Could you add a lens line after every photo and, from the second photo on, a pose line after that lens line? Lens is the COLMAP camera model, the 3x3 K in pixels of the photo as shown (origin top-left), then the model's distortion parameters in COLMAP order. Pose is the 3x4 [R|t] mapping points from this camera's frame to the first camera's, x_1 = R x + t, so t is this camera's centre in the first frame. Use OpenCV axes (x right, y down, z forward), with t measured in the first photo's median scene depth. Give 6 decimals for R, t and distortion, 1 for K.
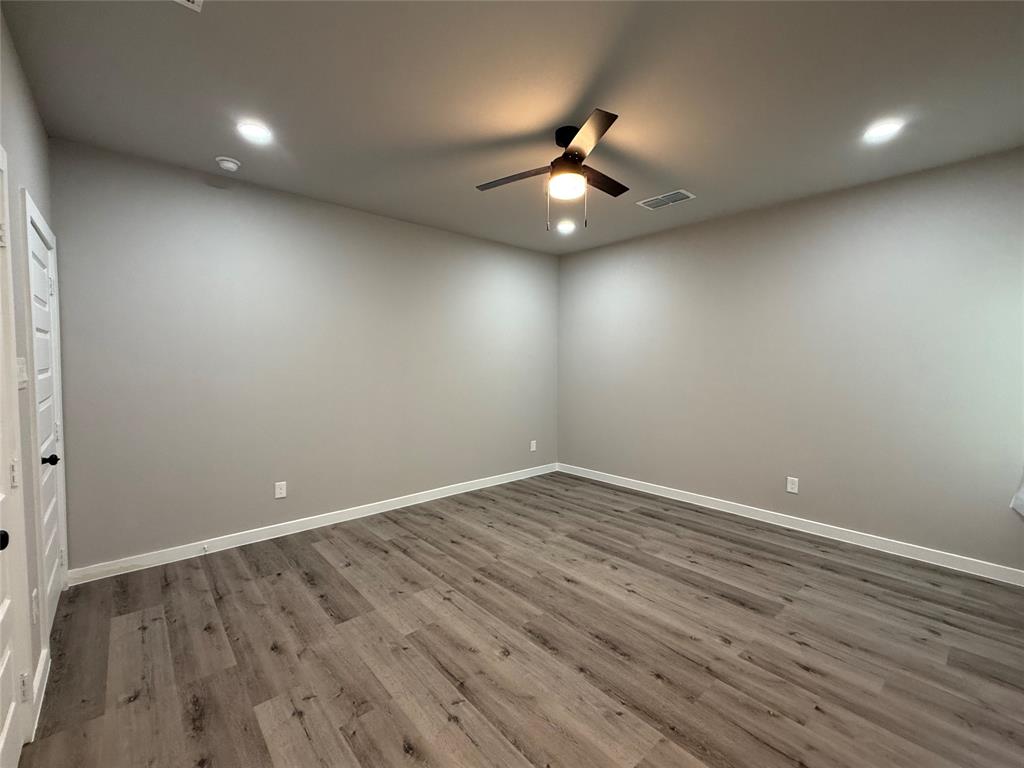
lens RADIAL K [[462.7, 0, 512.0], [0, 462.7, 384.0], [0, 0, 1]] dist [-0.003246, -0.000666]
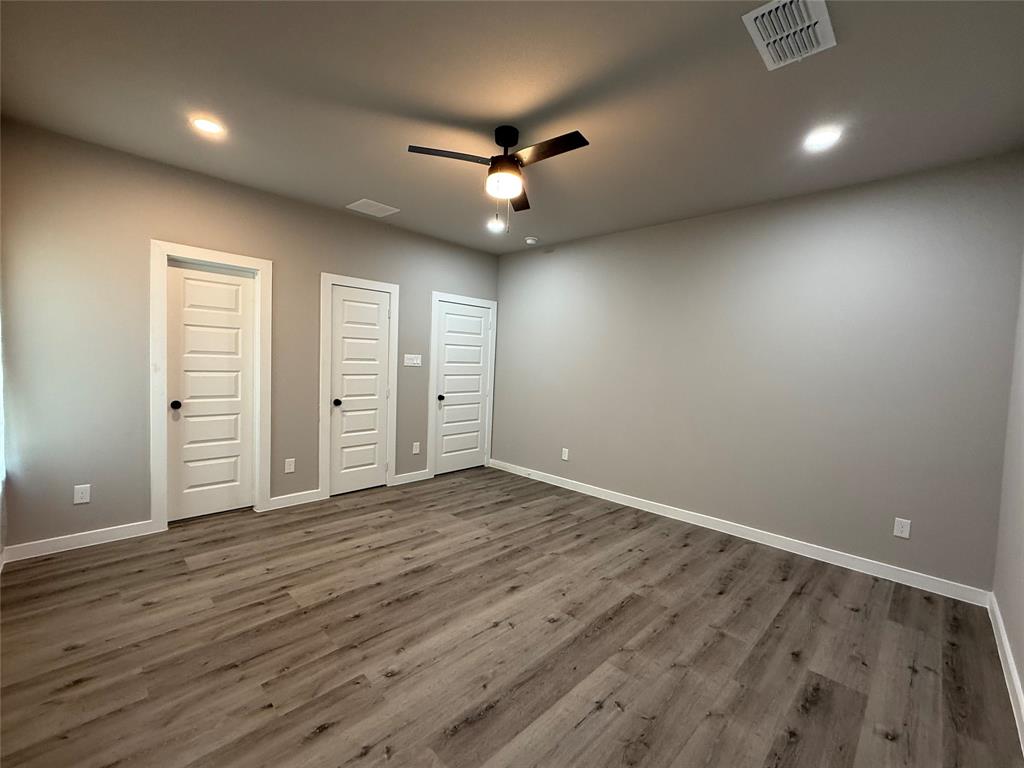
lens RADIAL K [[462.7, 0, 512.0], [0, 462.7, 384.0], [0, 0, 1]] dist [-0.003246, -0.000666]
pose [[0.031436, 0.048244, -0.998341, 1.161791], [-0.091940, 0.994739, 0.045175, -0.040112], [0.995268, 0.090367, 0.035706, 1.016263]]
